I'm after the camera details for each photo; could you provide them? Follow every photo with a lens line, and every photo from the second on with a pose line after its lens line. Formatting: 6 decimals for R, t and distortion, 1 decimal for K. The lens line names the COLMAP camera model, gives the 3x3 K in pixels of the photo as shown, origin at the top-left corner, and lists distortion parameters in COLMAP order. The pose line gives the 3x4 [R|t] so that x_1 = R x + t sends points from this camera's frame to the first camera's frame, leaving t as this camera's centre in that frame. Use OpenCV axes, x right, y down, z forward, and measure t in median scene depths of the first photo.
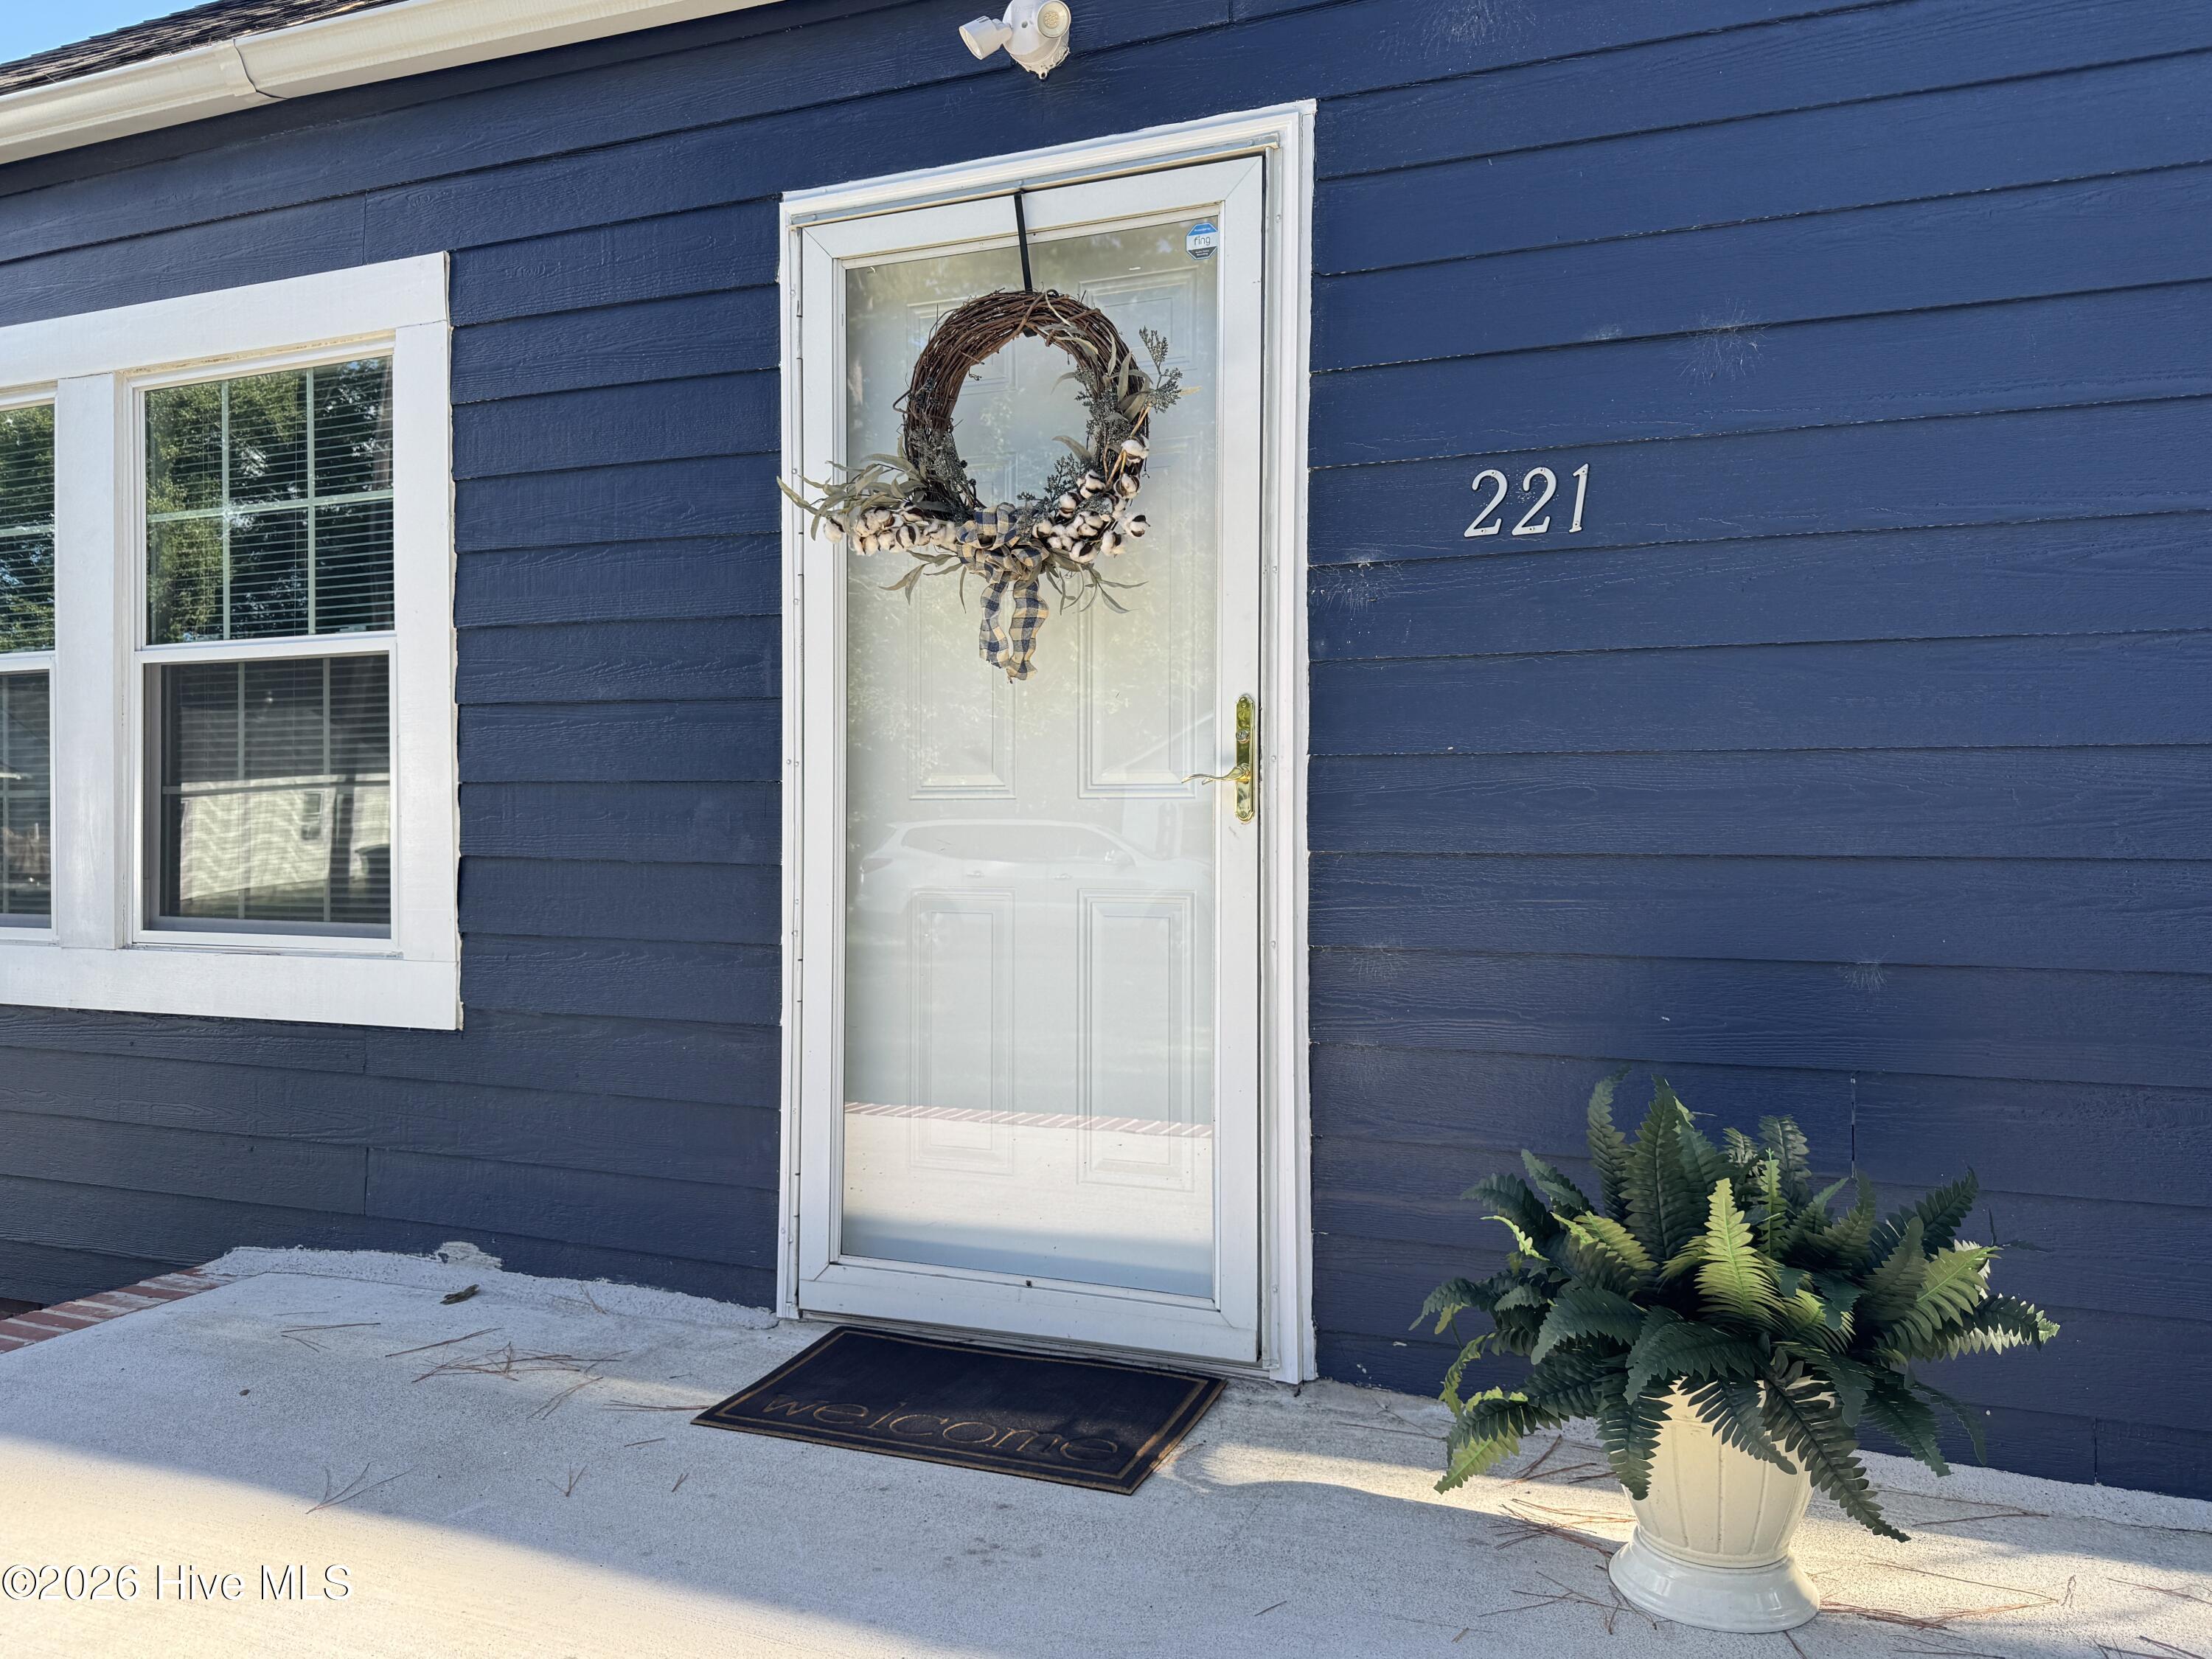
lens RADIAL K [[1574.5, 0, 1113.1], [0, 1574.5, 828.2], [0, 0, 1]] dist [0.015242, -0.003947]
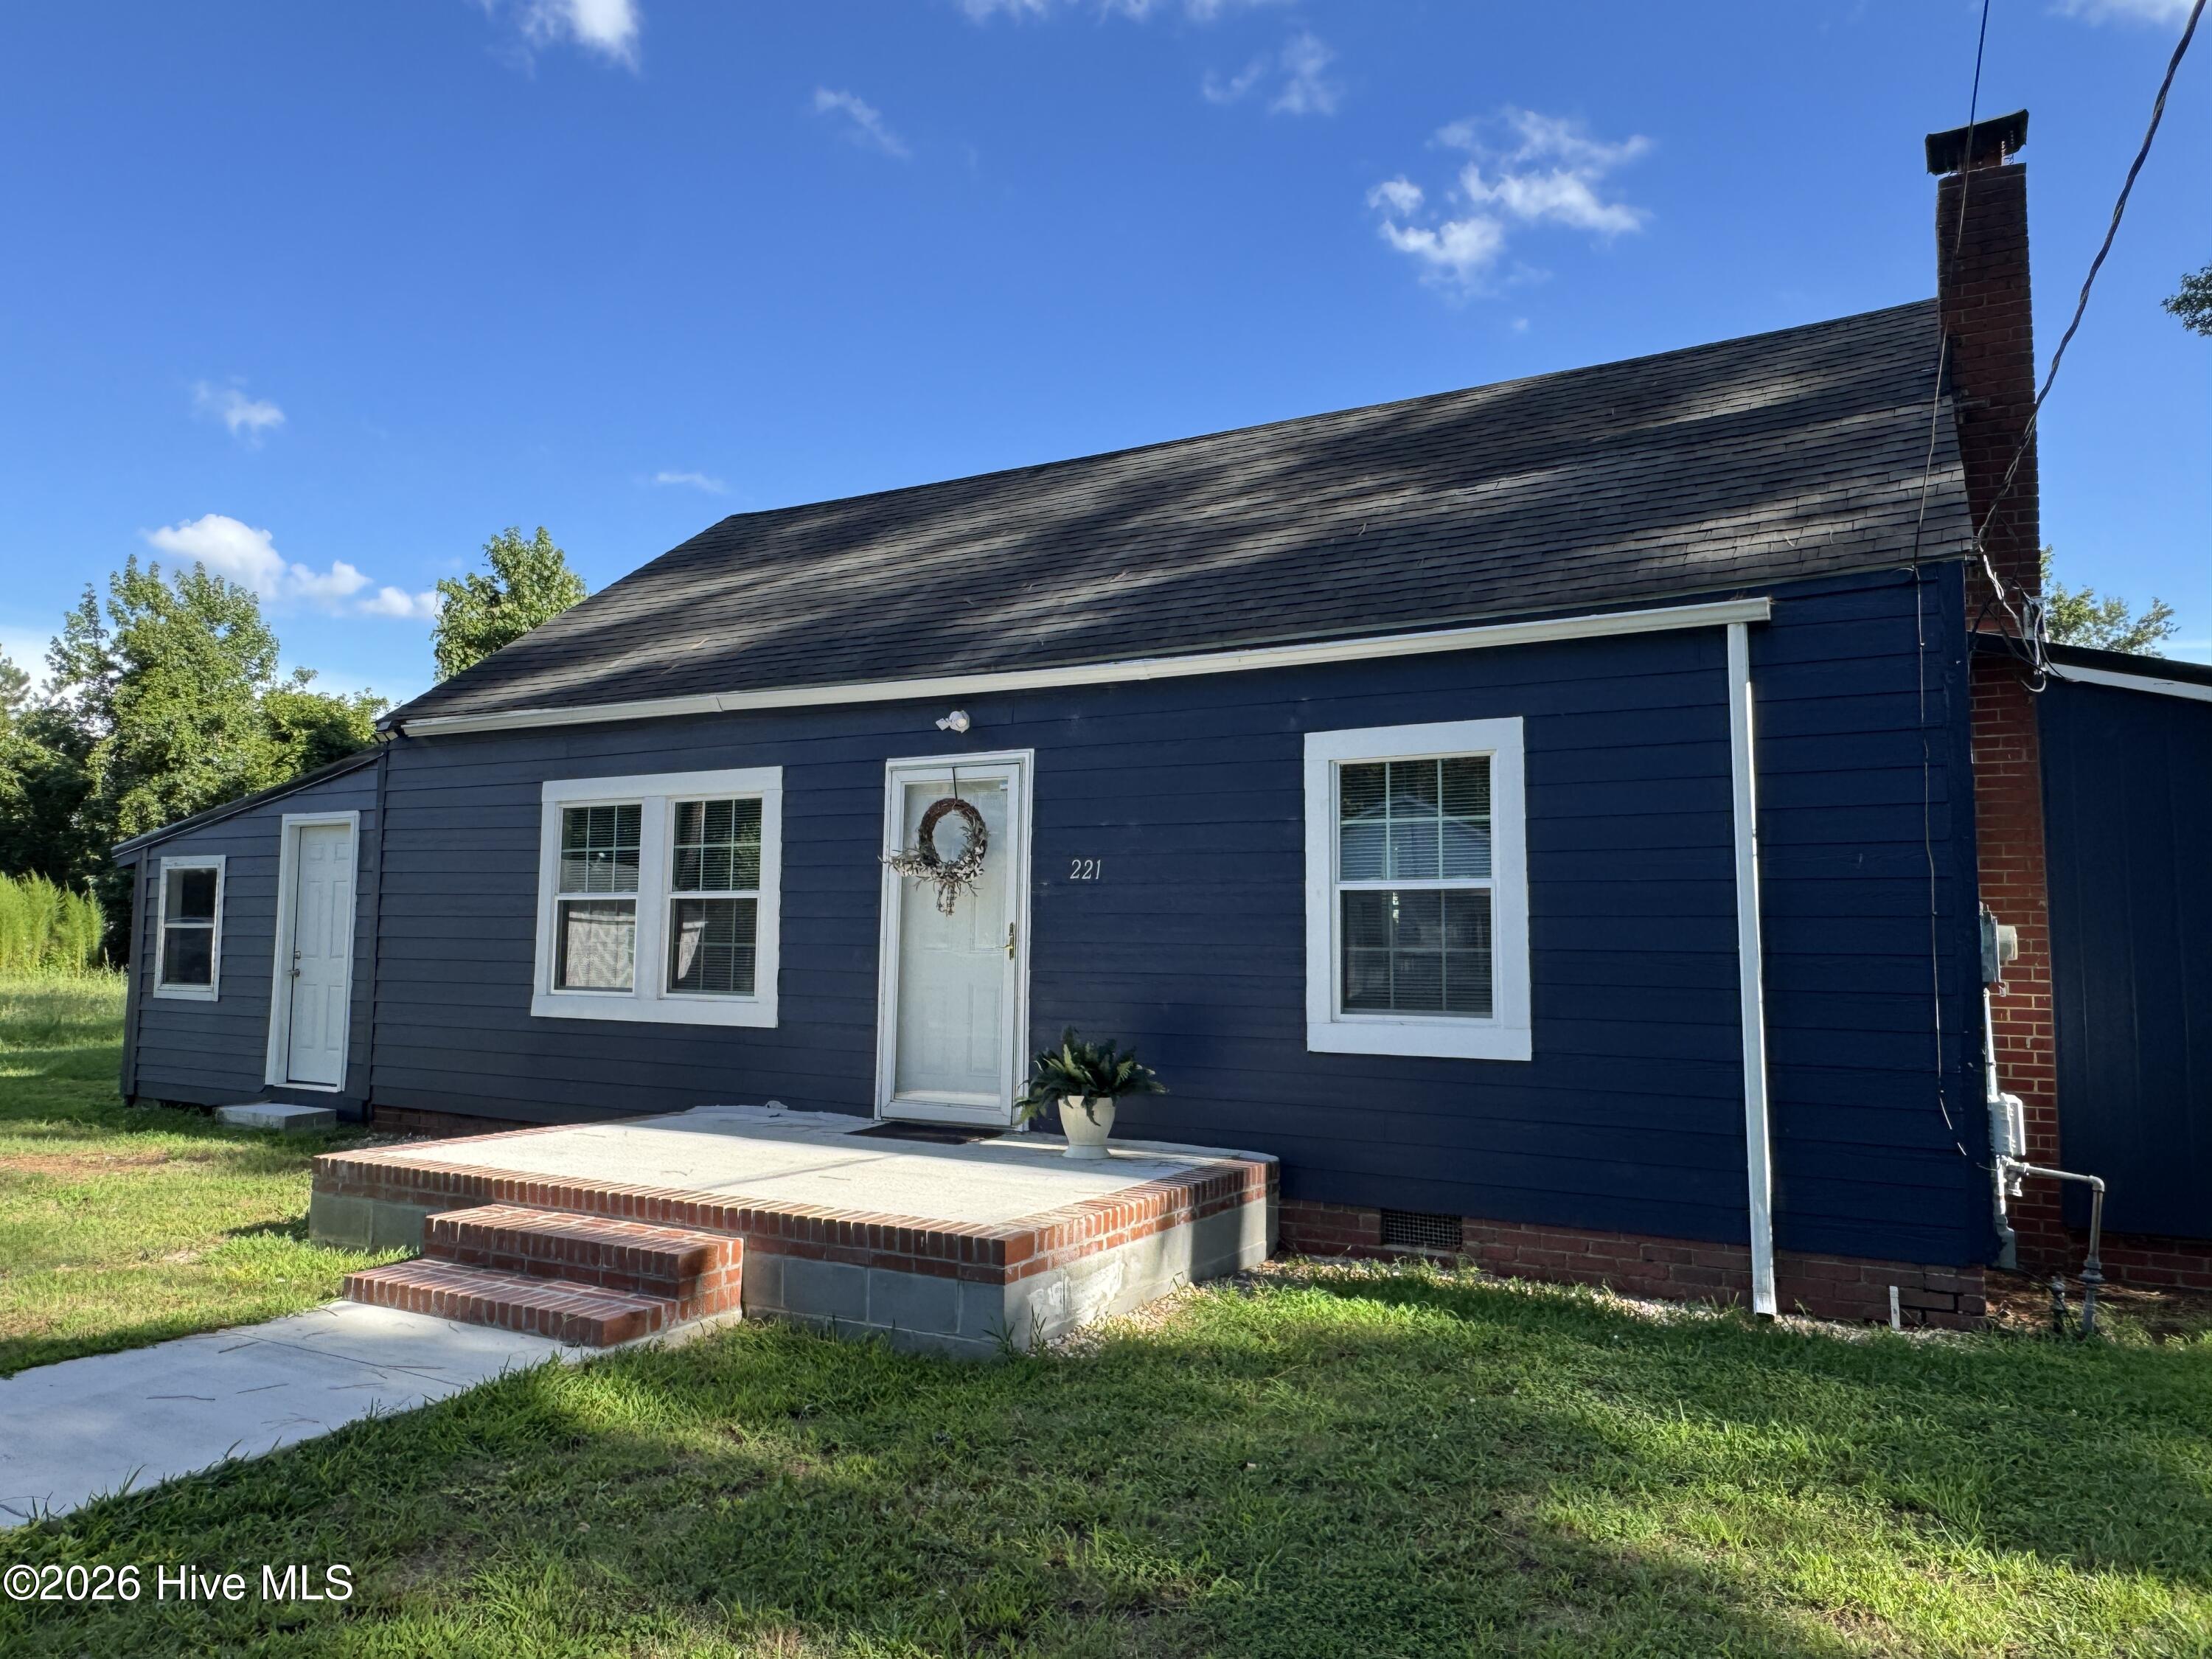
lens RADIAL K [[1468.8, 0, 1092.3], [0, 1468.8, 829.0], [0, 0, 1]] dist [-0.001292, -0.000860]
pose [[0.990072, 0.005175, -0.140467, 0.647453], [-0.018351, 0.995527, -0.092674, 0.002552], [0.139359, 0.094332, 0.985739, -1.936864]]
